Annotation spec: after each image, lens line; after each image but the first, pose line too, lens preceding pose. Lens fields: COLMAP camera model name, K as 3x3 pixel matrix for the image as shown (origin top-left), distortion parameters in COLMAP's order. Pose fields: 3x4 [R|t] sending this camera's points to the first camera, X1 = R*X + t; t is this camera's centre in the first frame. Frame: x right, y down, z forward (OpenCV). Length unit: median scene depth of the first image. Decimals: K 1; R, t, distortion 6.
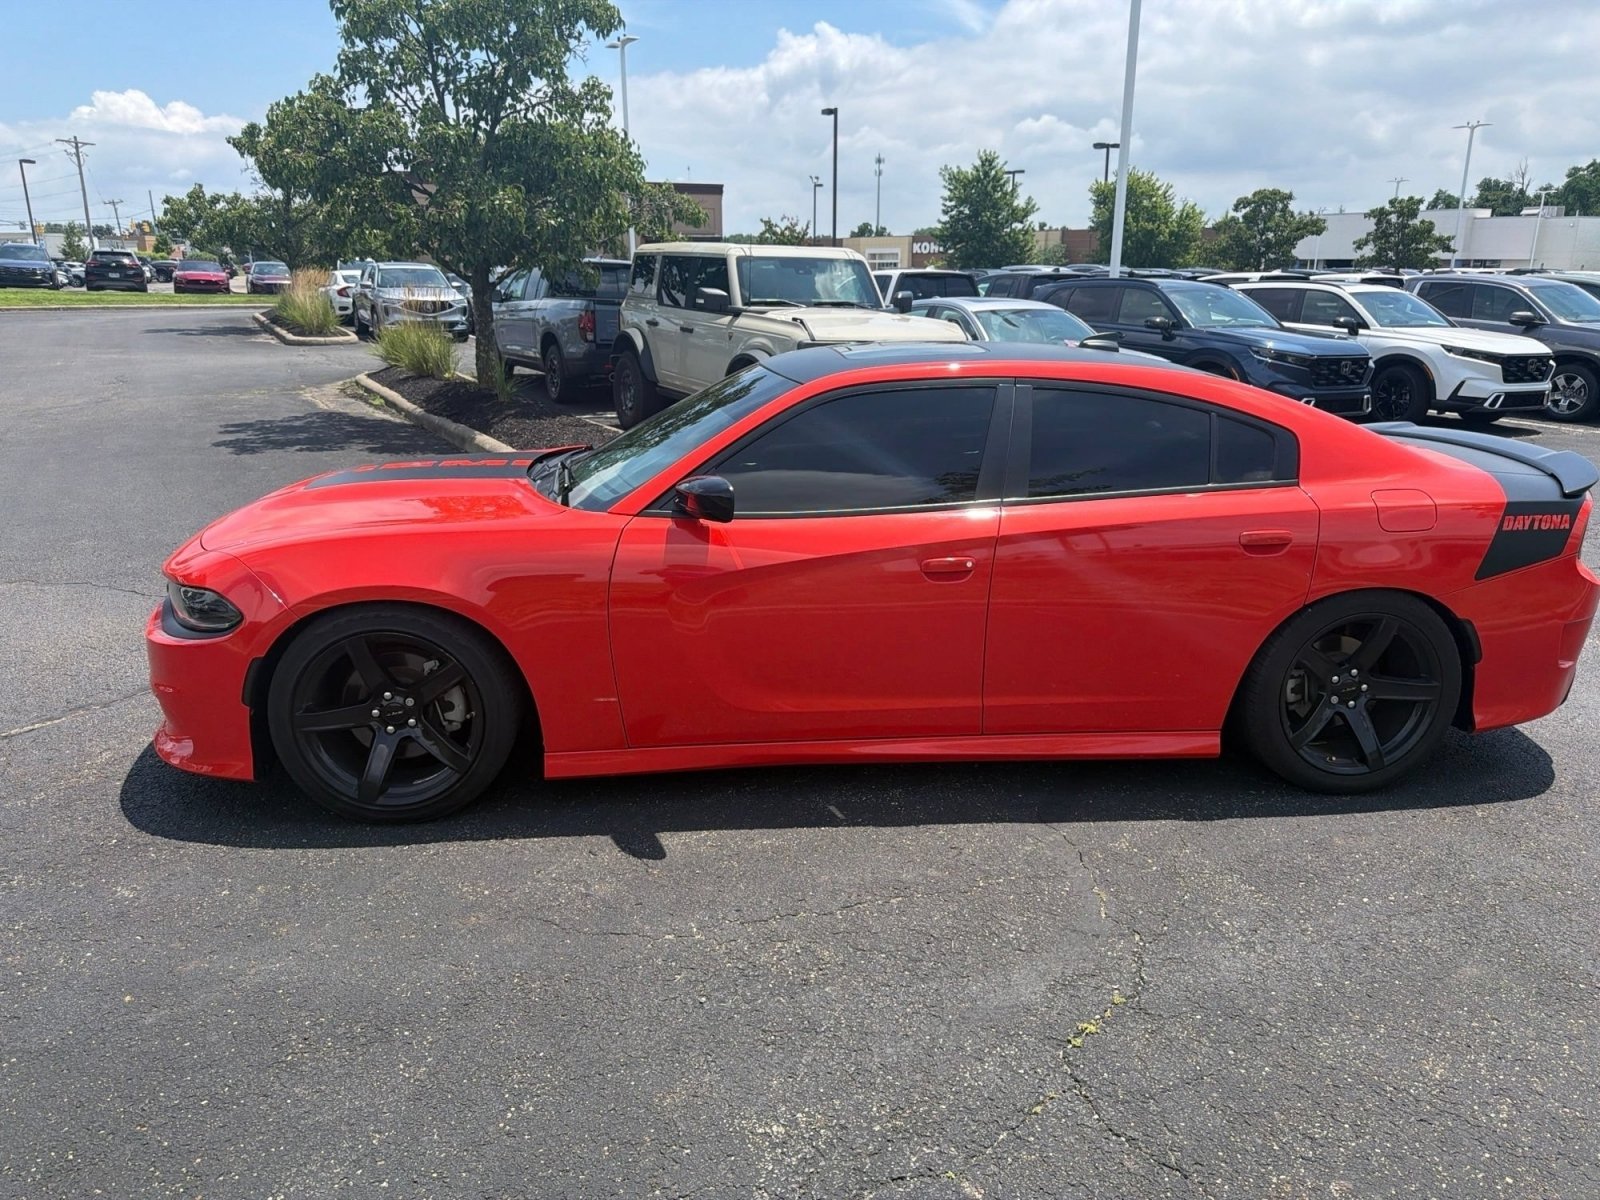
lens RADIAL K [[1138.8, 0, 794.1], [0, 1138.8, 603.3], [0, 0, 1]] dist [0.028657, -0.035474]
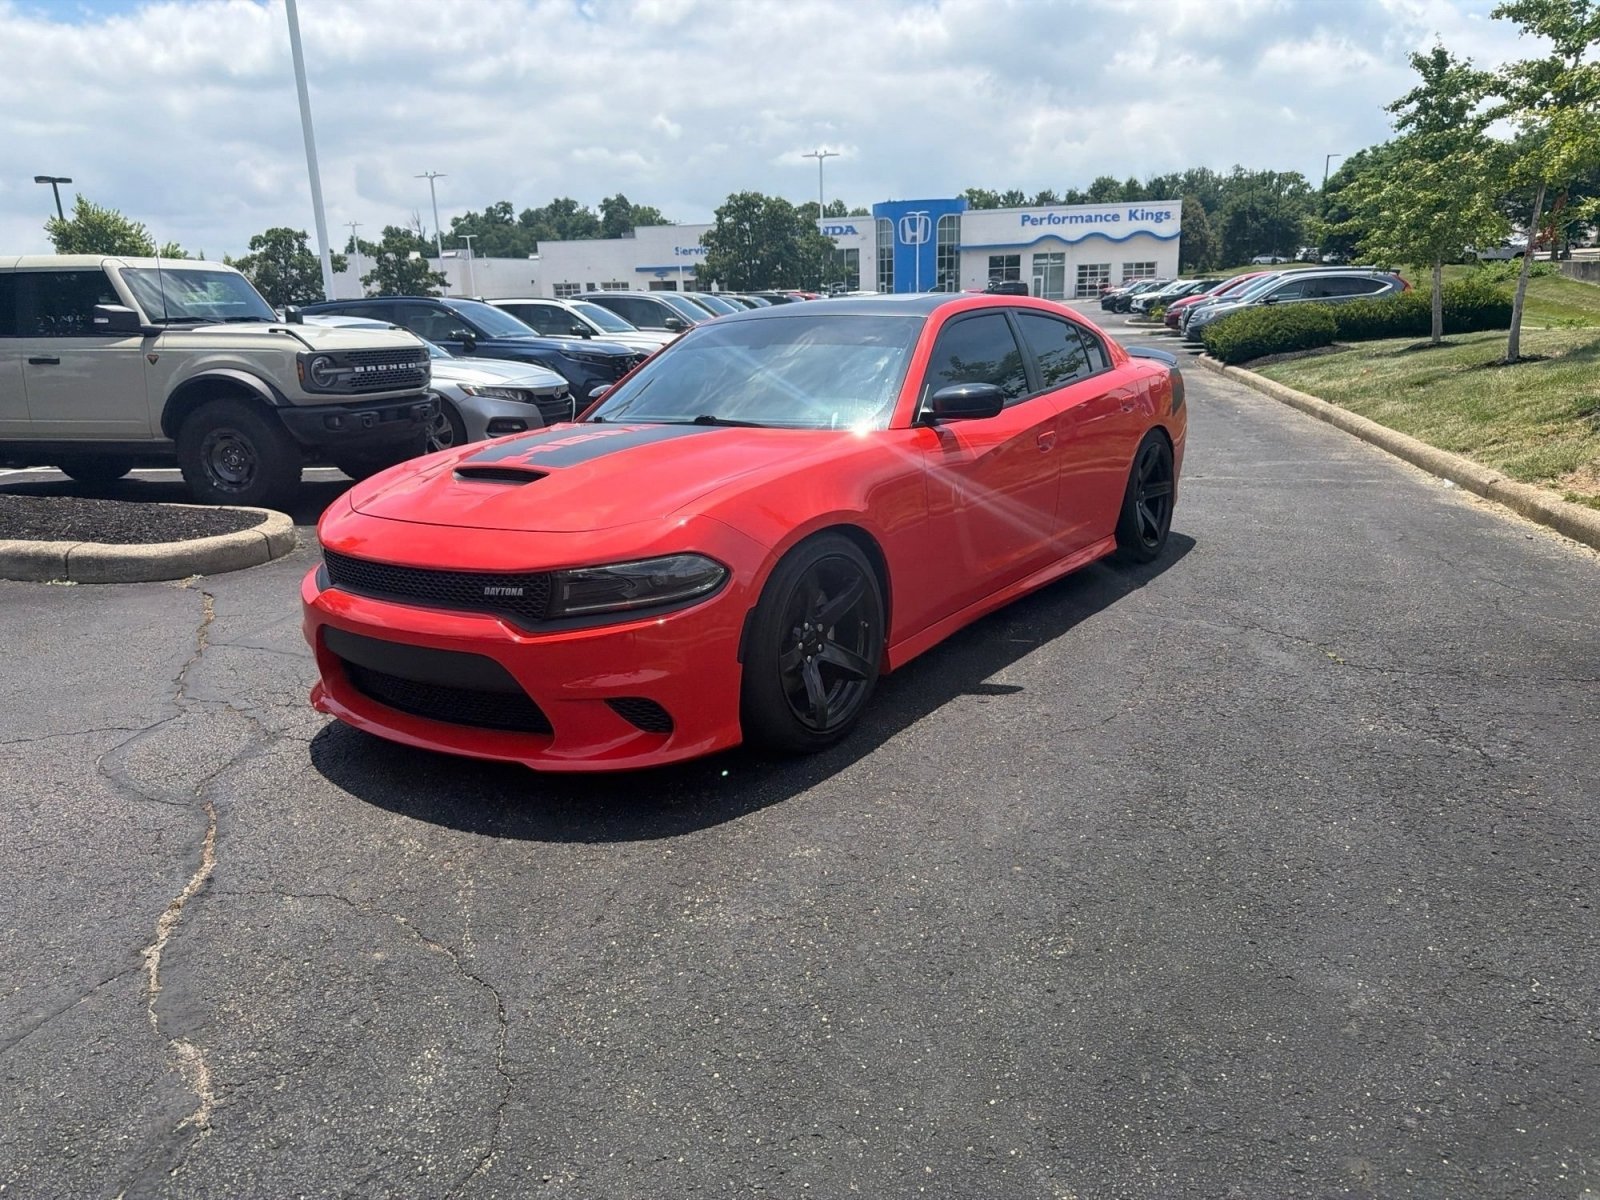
lens RADIAL K [[1138.8, 0, 793.5], [0, 1138.8, 600.6], [0, 0, 1]] dist [0.028657, -0.035474]
pose [[0.653589, -0.221395, 0.723744, -0.086675], [0.249380, 0.965854, 0.070251, -0.001369], [-0.714584, 0.134572, 0.686483, 0.023339]]
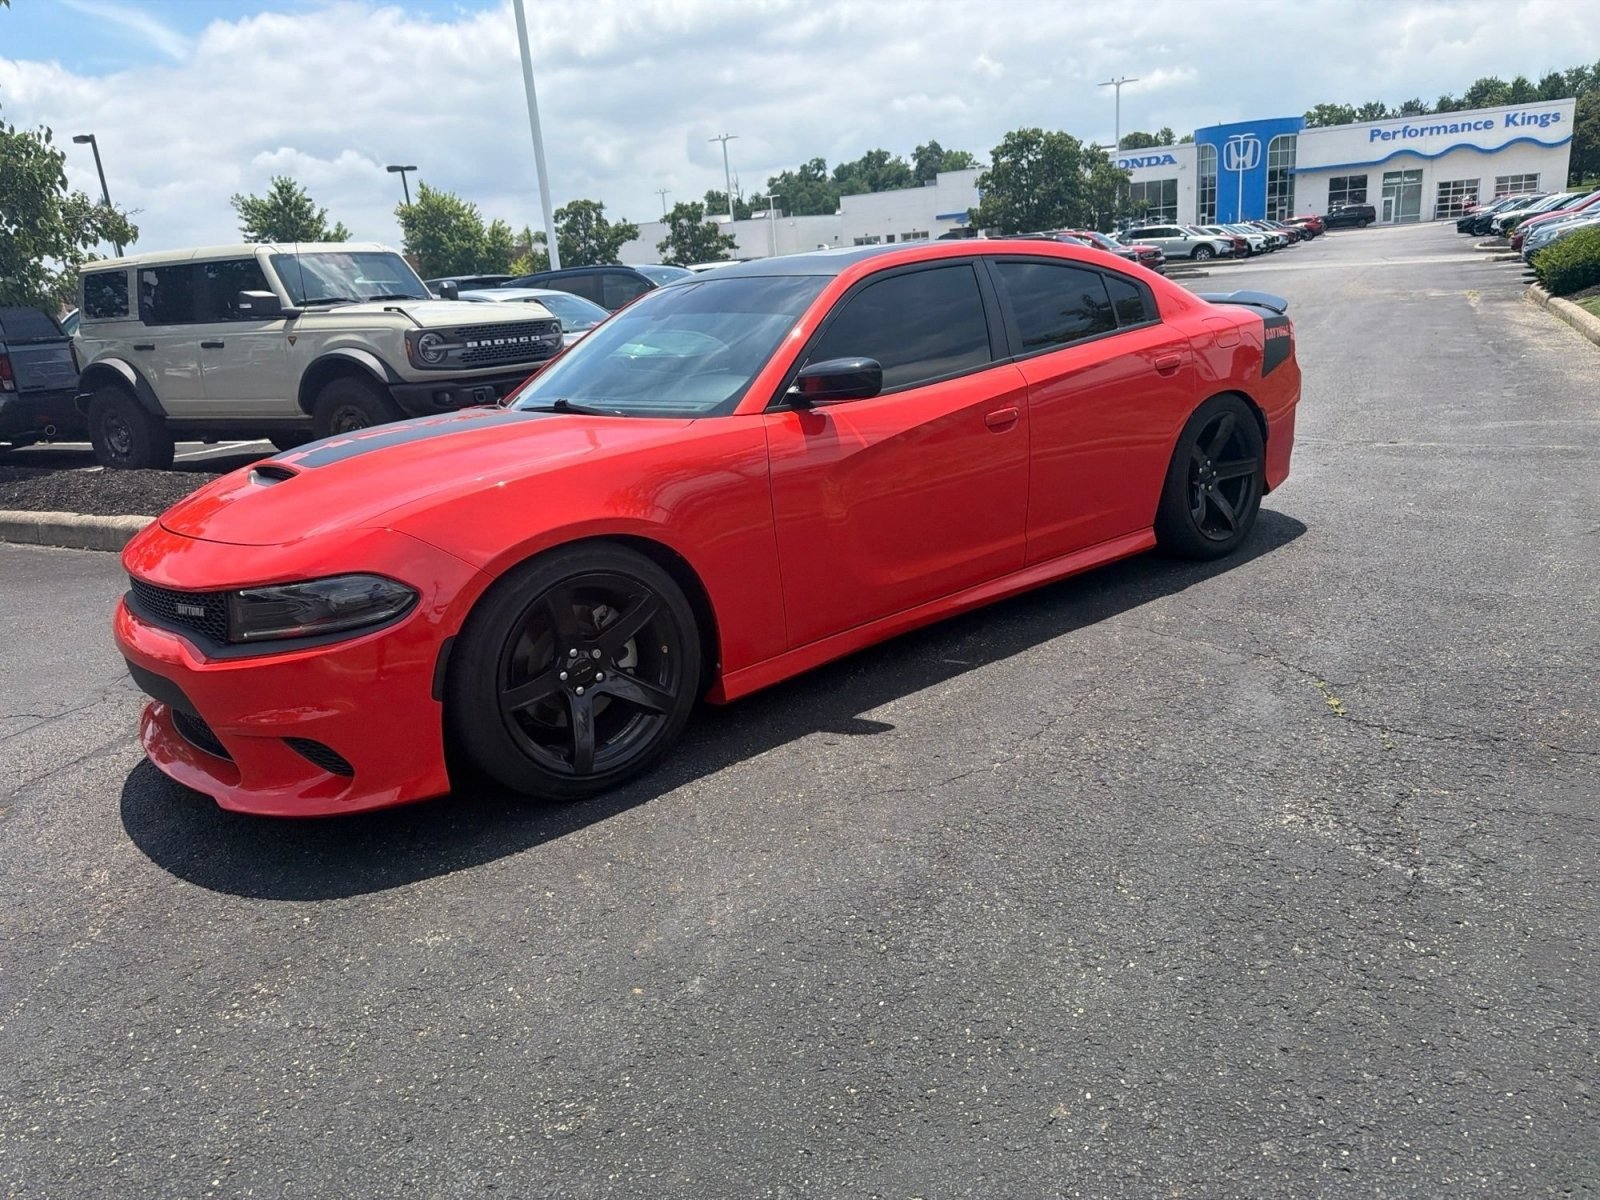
lens RADIAL K [[1138.8, 0, 794.4], [0, 1138.8, 600.5], [0, 0, 1]] dist [0.028657, -0.035474]
pose [[0.826691, -0.229744, 0.513614, -0.051652], [0.242285, 0.969226, 0.043571, 0.003474], [-0.507818, 0.088421, 0.856914, 0.011674]]
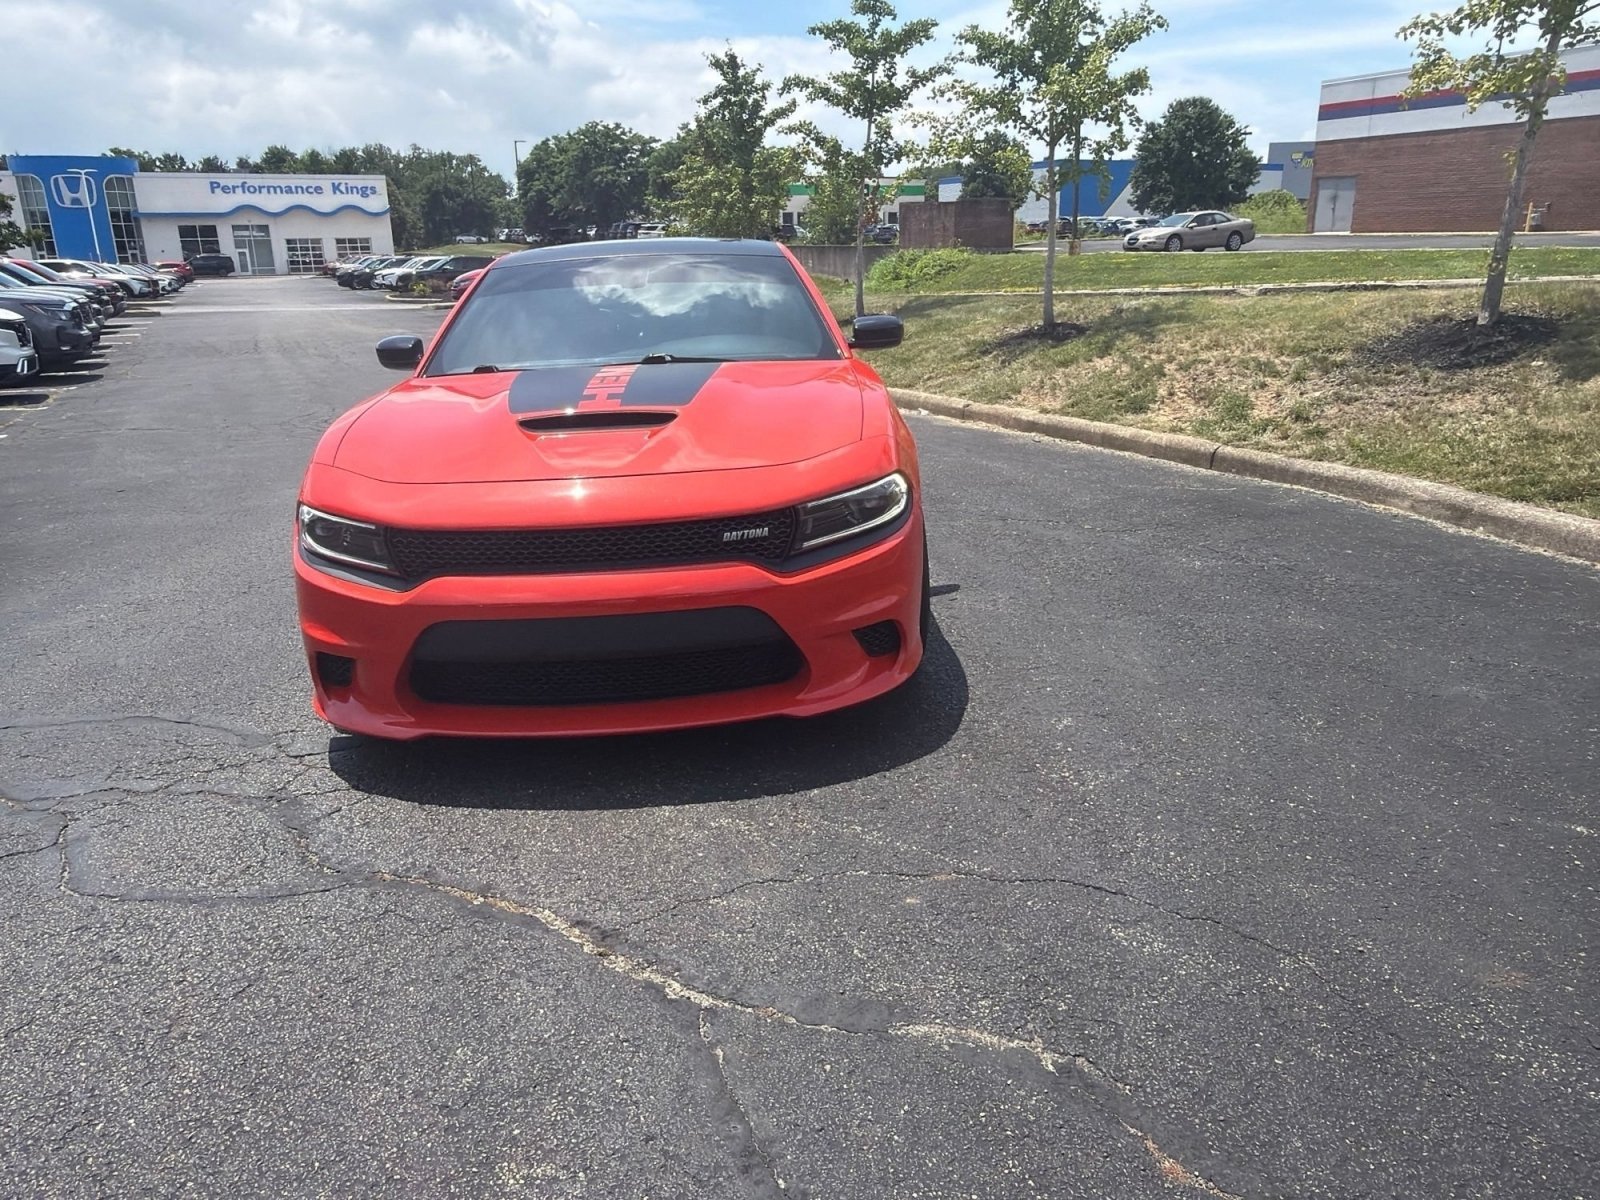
lens RADIAL K [[1138.8, 0, 816.9], [0, 1138.8, 599.3], [0, 0, 1]] dist [0.028657, -0.035474]
pose [[0.037314, -0.296750, 0.954226, -0.110789], [0.301453, 0.913750, 0.272375, -0.014799], [-0.952751, 0.277491, 0.123552, 0.074590]]
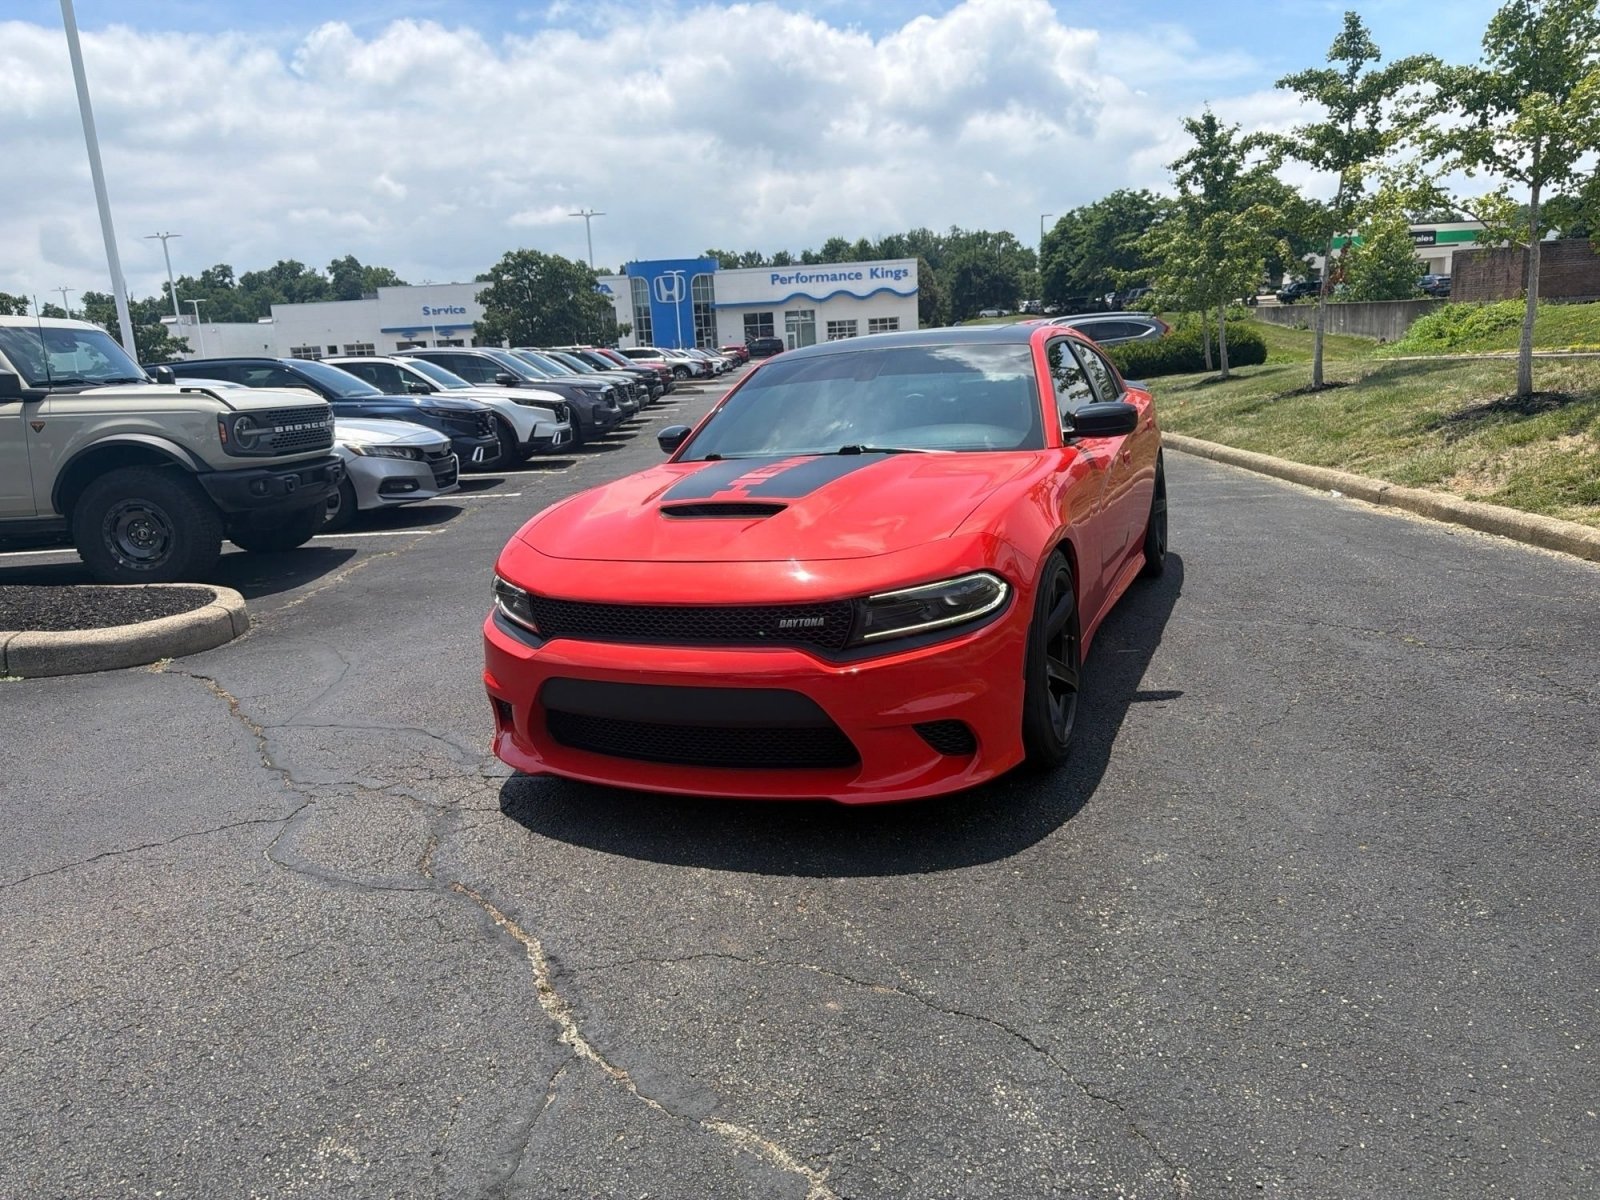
lens RADIAL K [[1138.8, 0, 783.2], [0, 1138.8, 607.2], [0, 0, 1]] dist [0.028657, -0.035474]
pose [[0.480948, -0.229820, 0.846092, -0.105313], [0.304319, 0.948794, 0.084732, -0.008547], [-0.822241, 0.216730, 0.526259, 0.050000]]
